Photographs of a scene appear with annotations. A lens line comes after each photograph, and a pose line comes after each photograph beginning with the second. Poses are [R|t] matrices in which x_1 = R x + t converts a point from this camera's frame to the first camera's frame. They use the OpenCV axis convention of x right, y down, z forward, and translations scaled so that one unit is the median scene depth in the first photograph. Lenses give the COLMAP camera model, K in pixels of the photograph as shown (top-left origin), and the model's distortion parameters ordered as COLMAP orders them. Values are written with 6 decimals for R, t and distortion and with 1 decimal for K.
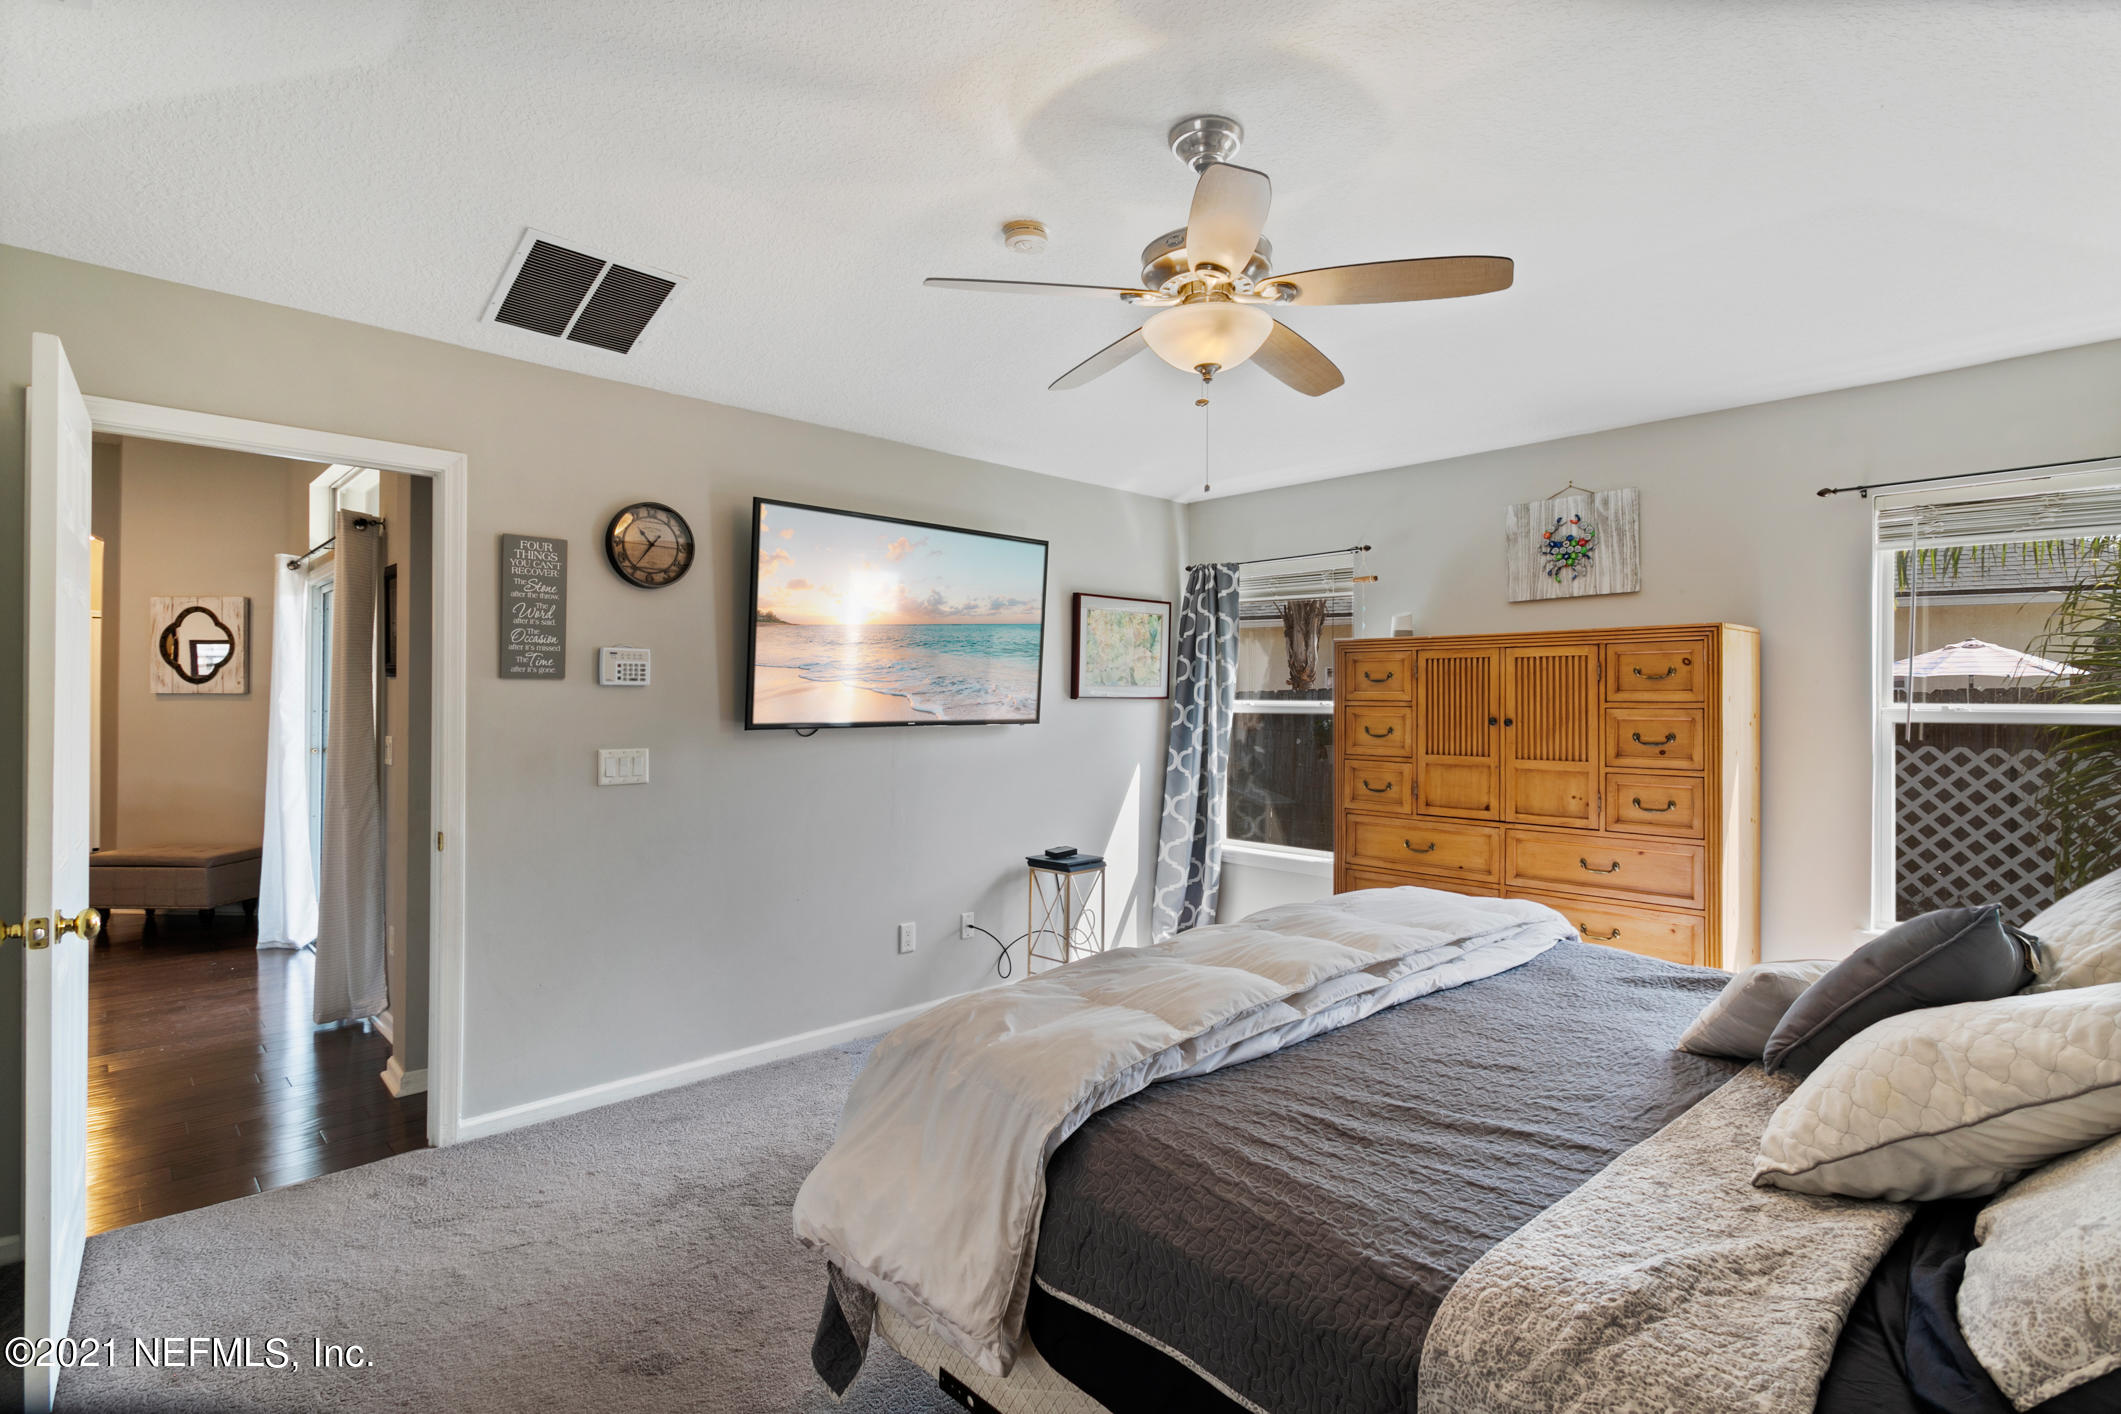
lens RADIAL K [[1039.1, 0, 1067.9], [0, 1039.1, 707.5], [0, 0, 1]] dist [-0.001523, 0.003463]
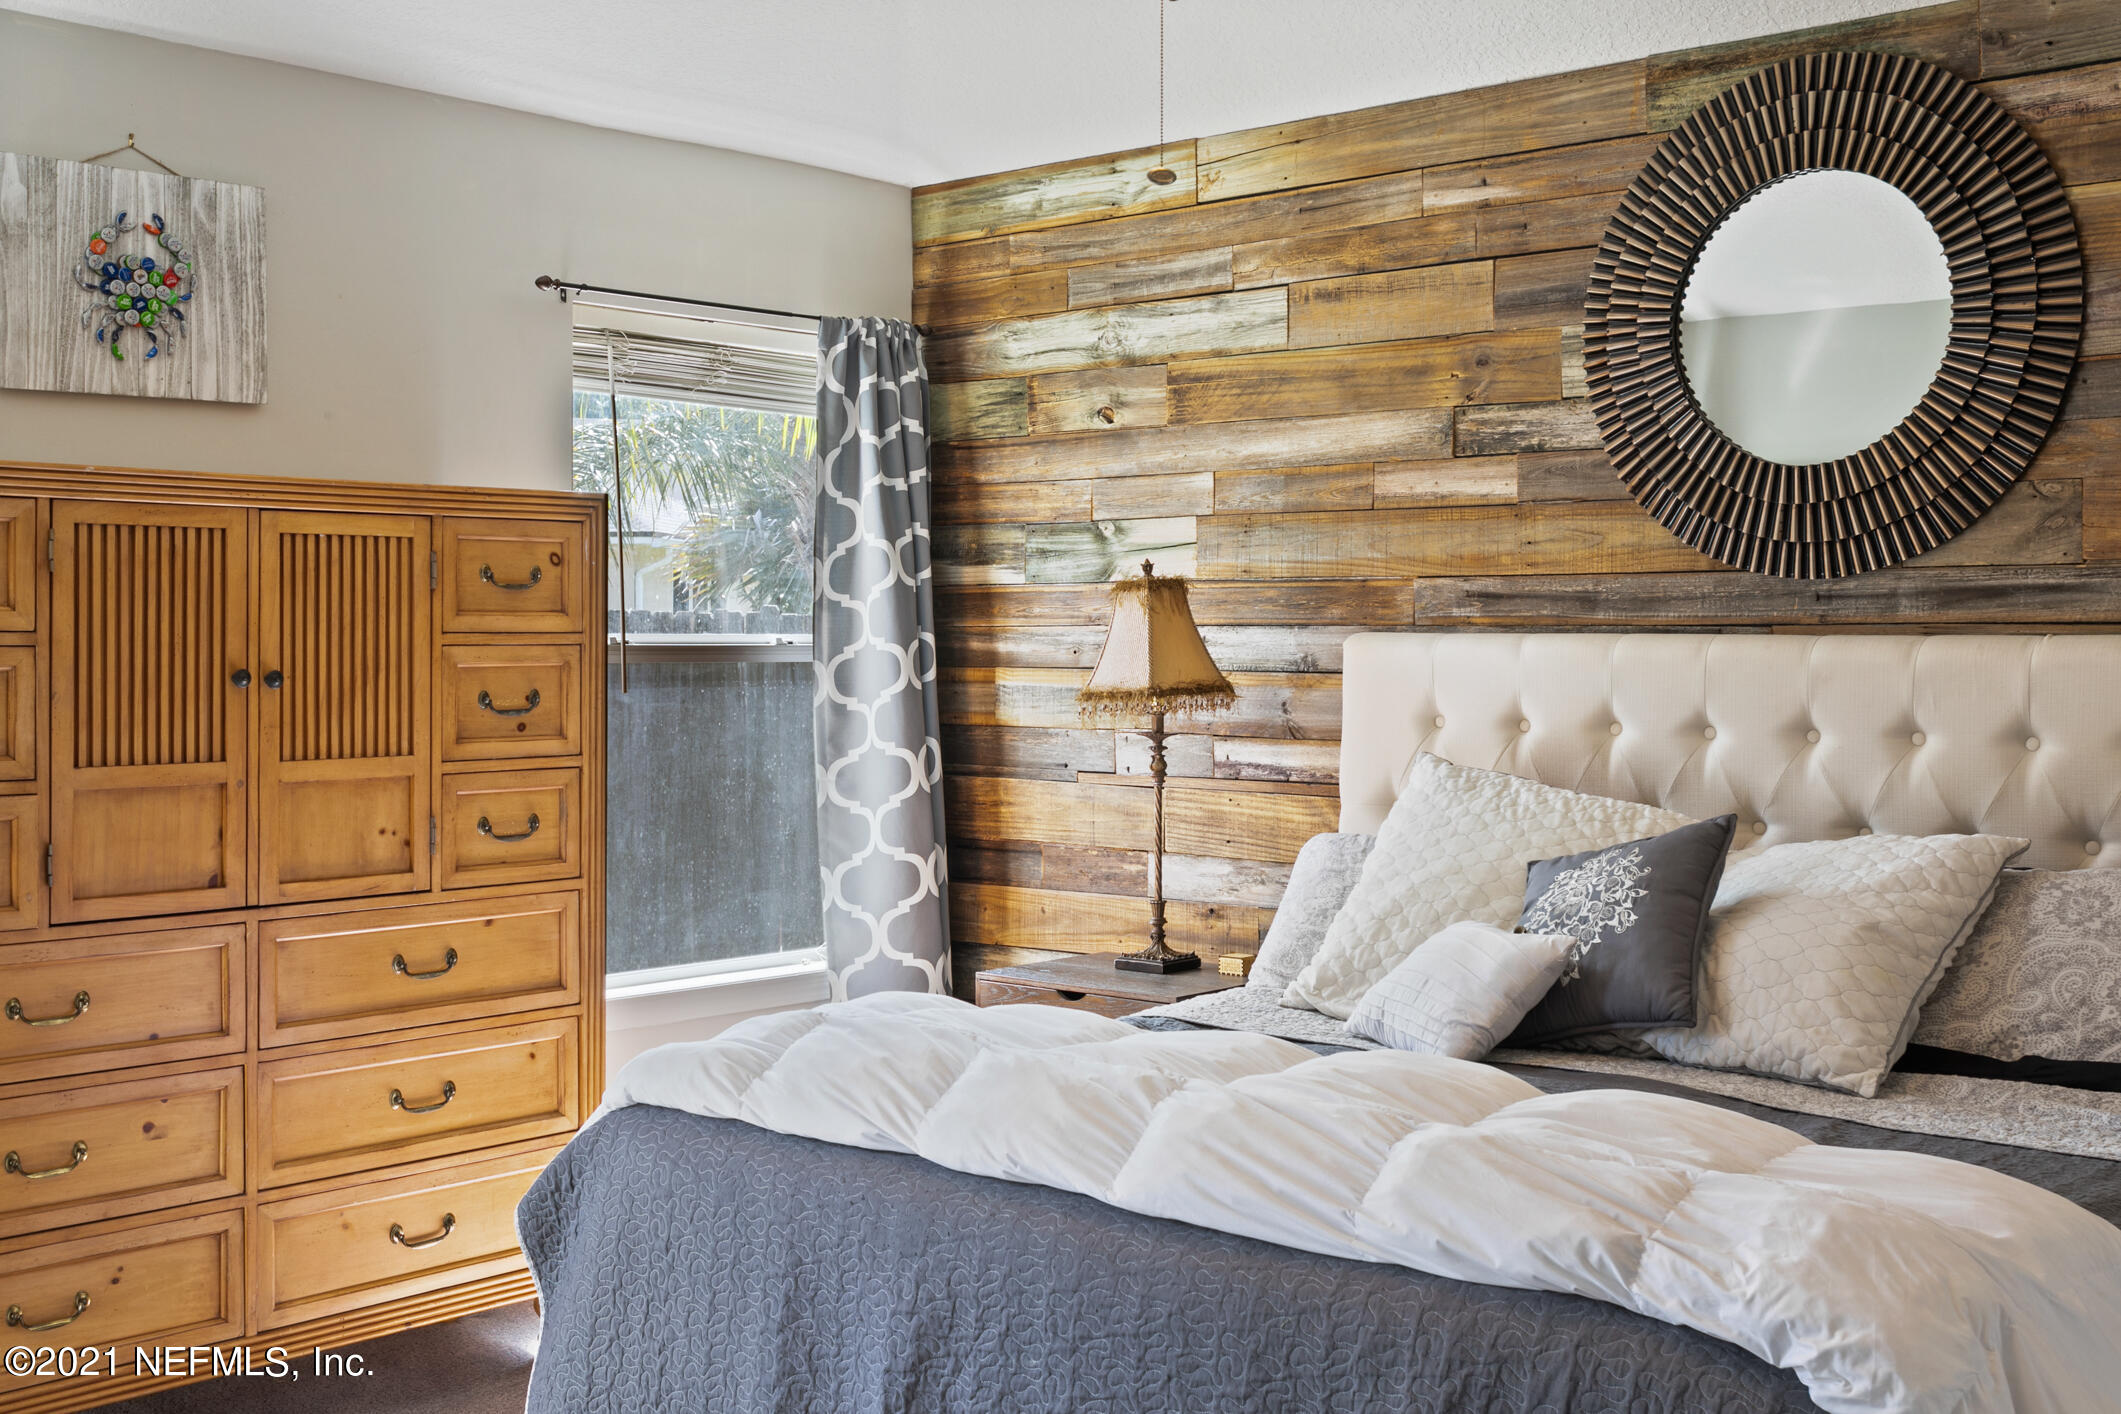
lens RADIAL K [[2424.6, 0, 1045.6], [0, 2424.6, 626.4], [0, 0, 1]] dist [0.034736, 0.000000]
pose [[-0.071274, -0.000872, 0.997456, -0.621354], [0.005434, 0.999984, 0.001262, -0.007817], [-0.997442, 0.005510, -0.071268, 0.732258]]
